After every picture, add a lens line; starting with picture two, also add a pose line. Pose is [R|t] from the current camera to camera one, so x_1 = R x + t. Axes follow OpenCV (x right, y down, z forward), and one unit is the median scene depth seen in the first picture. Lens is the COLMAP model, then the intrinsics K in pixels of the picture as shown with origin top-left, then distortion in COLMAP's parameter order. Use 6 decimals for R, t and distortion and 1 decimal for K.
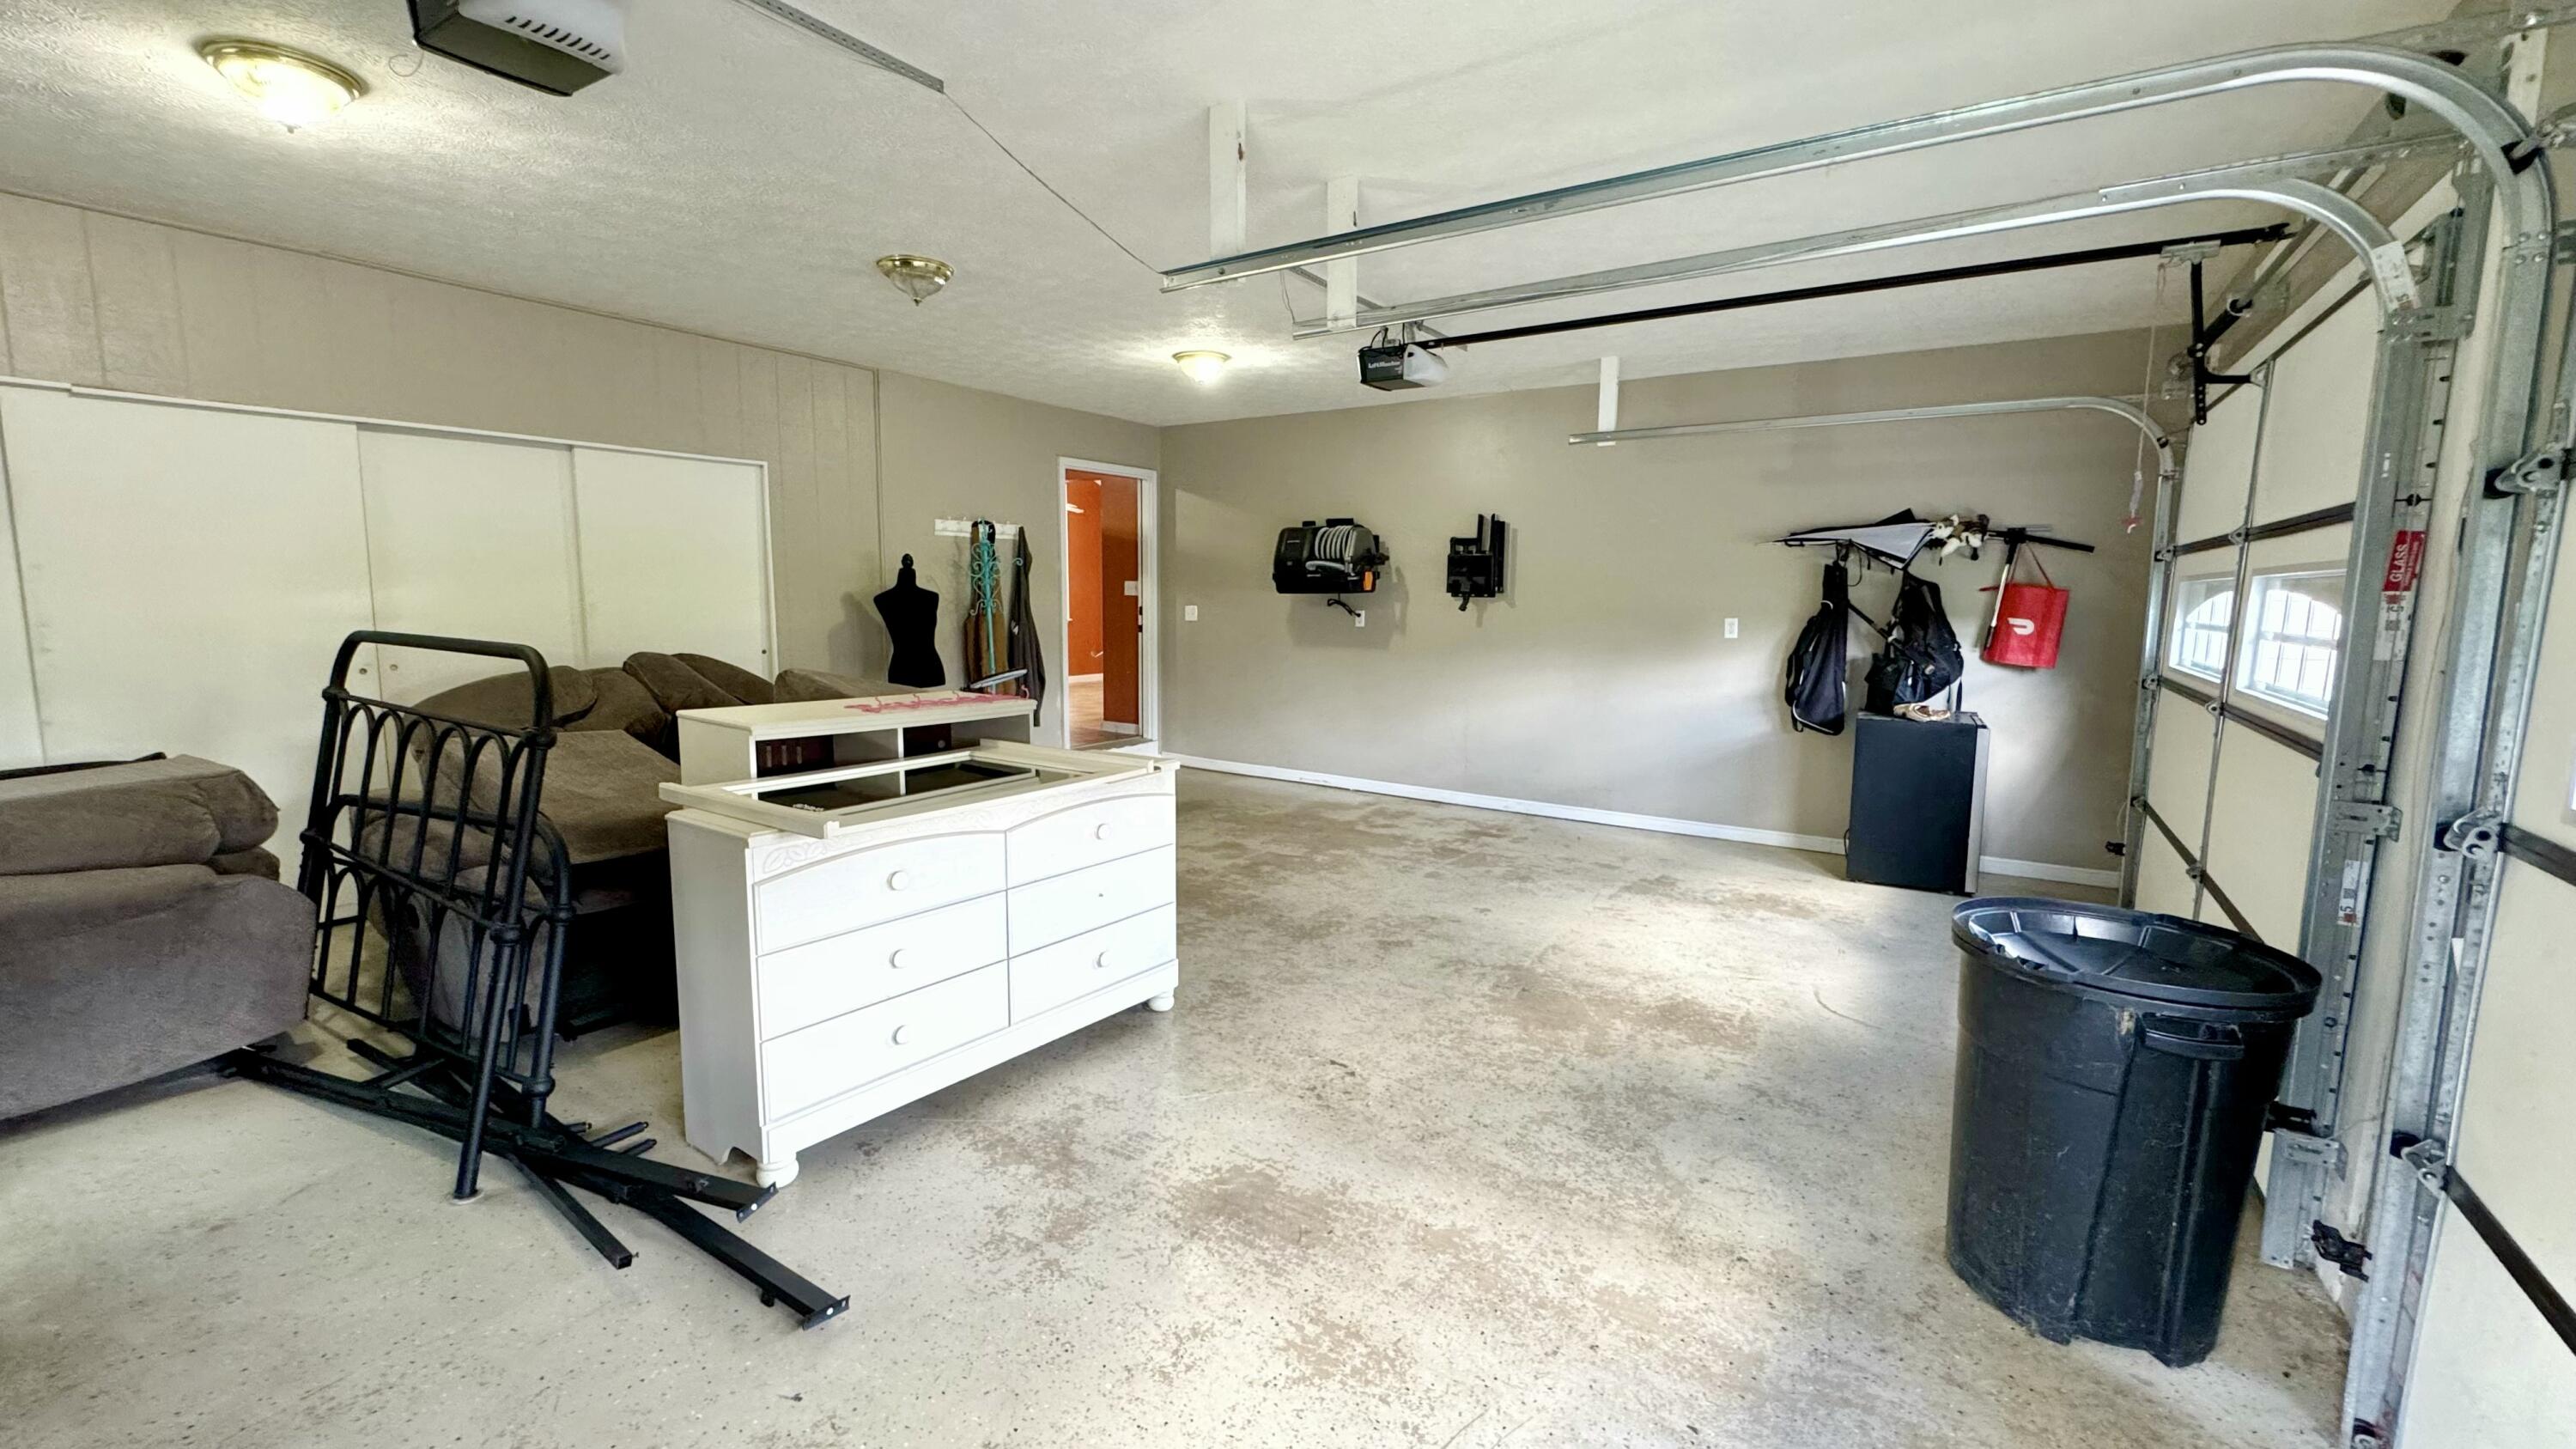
lens RADIAL K [[1028.1, 0, 1287.3], [0, 1028.1, 717.4], [0, 0, 1]] dist [-0.007143, -0.001303]
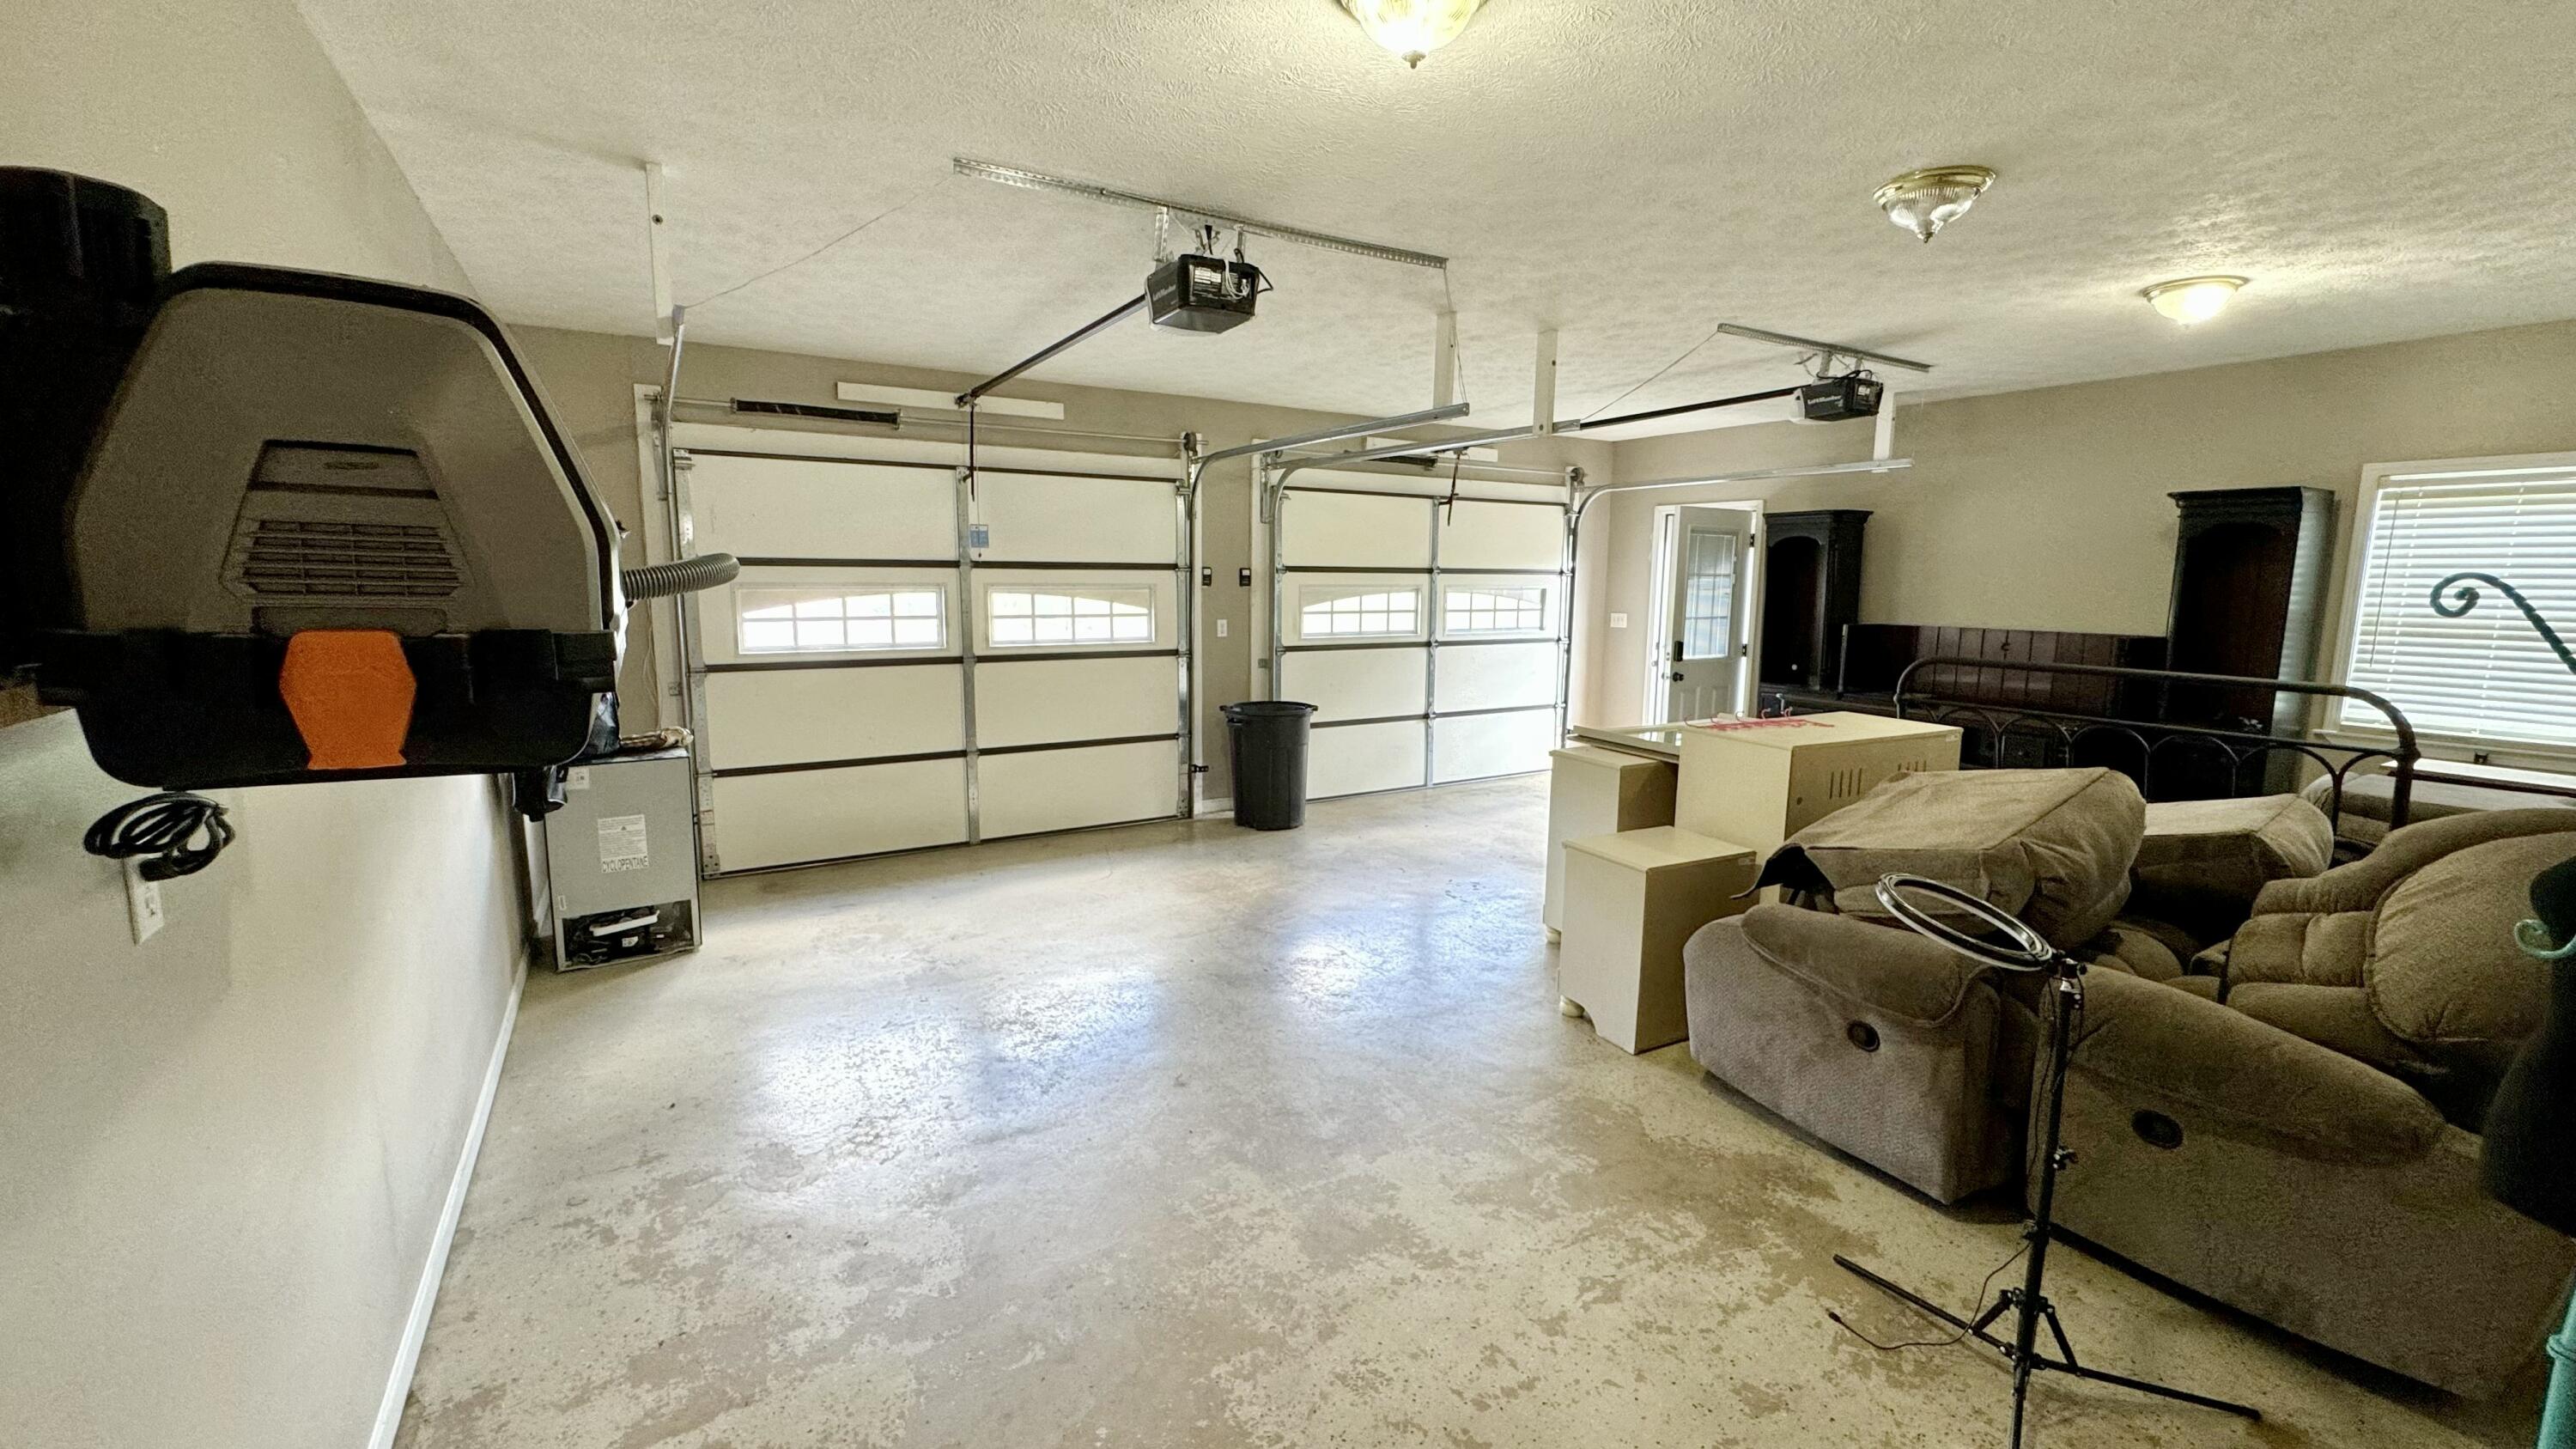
lens RADIAL K [[1028.1, 0, 1286.6], [0, 1028.1, 721.1], [0, 0, 1]] dist [-0.007143, -0.001303]
pose [[-0.907990, -0.062128, 0.414359, -0.301031], [0.047556, 0.967273, 0.249241, -0.281984], [-0.416283, 0.246014, -0.875320, 2.020703]]
